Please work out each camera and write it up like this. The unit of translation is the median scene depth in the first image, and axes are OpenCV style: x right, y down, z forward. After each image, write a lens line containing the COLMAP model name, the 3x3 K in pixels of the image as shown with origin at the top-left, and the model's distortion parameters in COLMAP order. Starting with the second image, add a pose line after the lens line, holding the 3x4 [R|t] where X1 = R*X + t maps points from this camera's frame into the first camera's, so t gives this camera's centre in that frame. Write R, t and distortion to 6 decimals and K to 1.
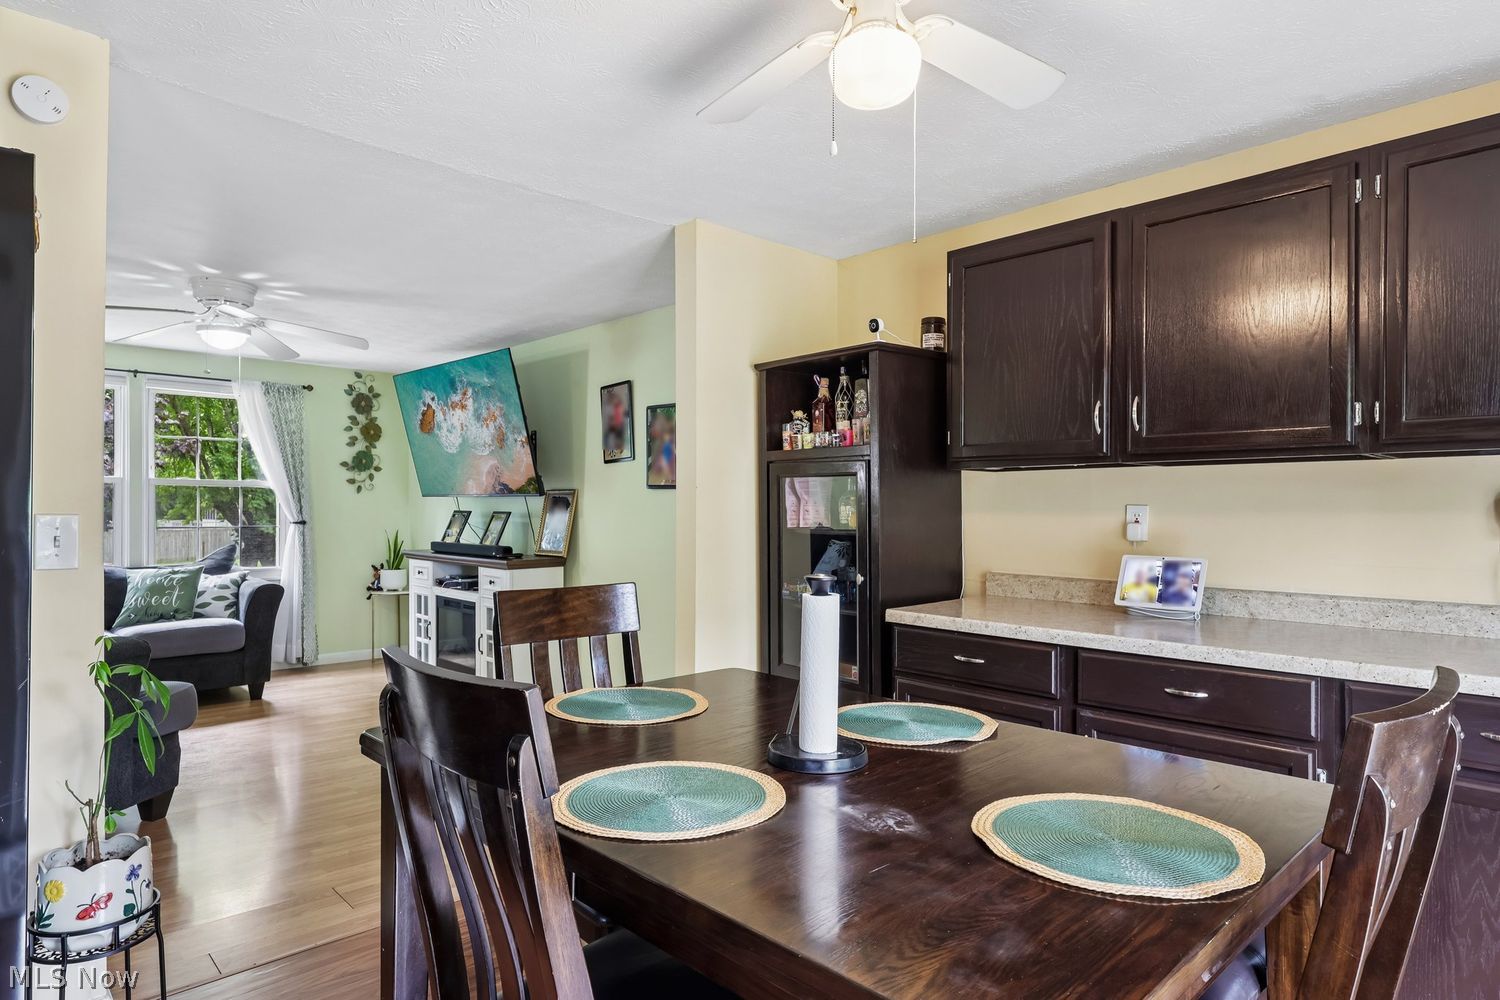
lens RADIAL K [[866.1, 0, 744.8], [0, 866.1, 512.1], [0, 0, 1]] dist [0.017610, -0.006426]
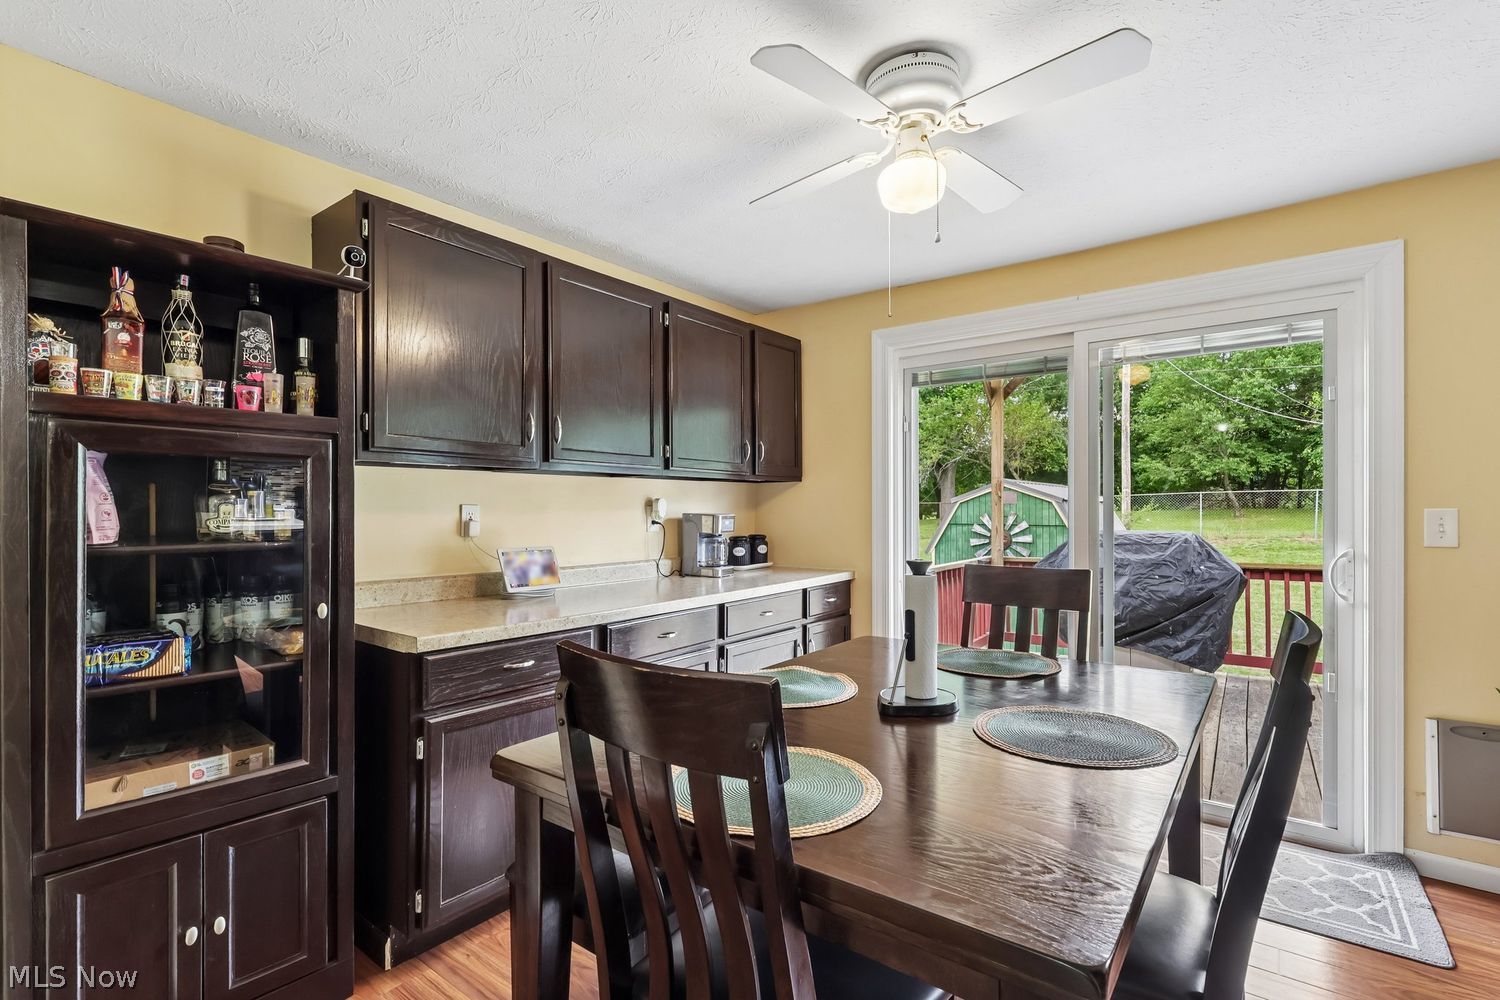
lens RADIAL K [[704.9, 0, 753.4], [0, 704.9, 511.0], [0, 0, 1]] dist [0.000074, 0.000858]
pose [[-0.158352, -0.009114, 0.987341, -0.275226], [0.004311, 0.999941, 0.009922, -0.003782], [-0.987373, 0.005828, -0.158303, 0.432792]]
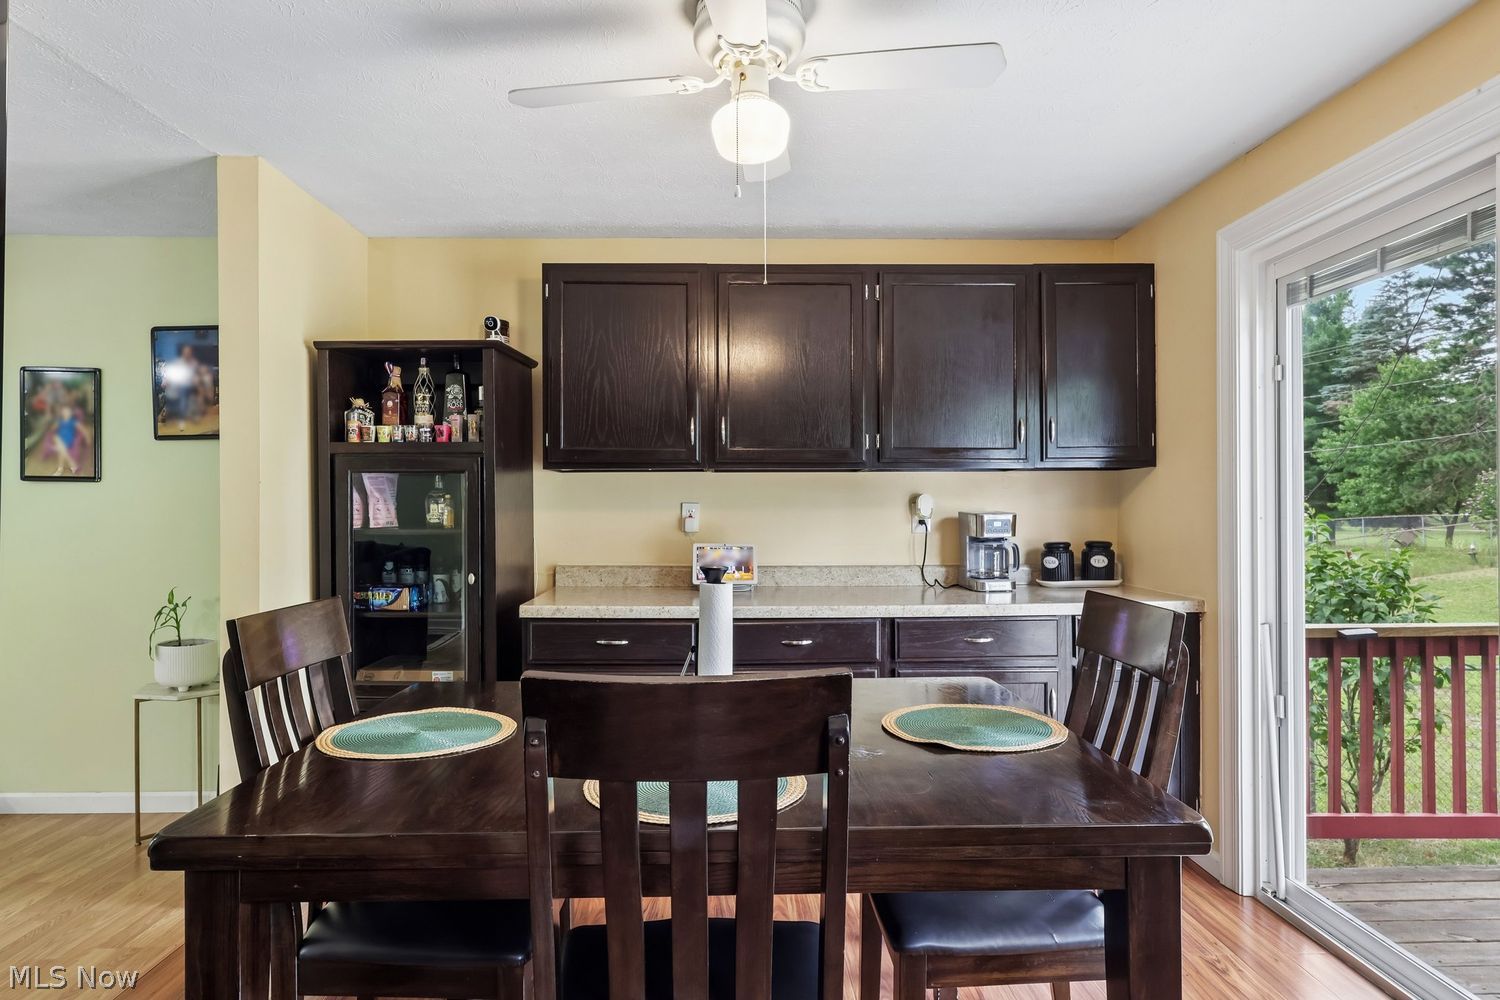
lens RADIAL K [[866.1, 0, 753.0], [0, 866.1, 503.2], [0, 0, 1]] dist [0.017610, -0.006426]
pose [[0.674768, -0.005089, 0.738012, -0.217574], [0.008114, 0.999967, -0.000523, -0.003232], [-0.737985, 0.006341, 0.674787, 0.059044]]
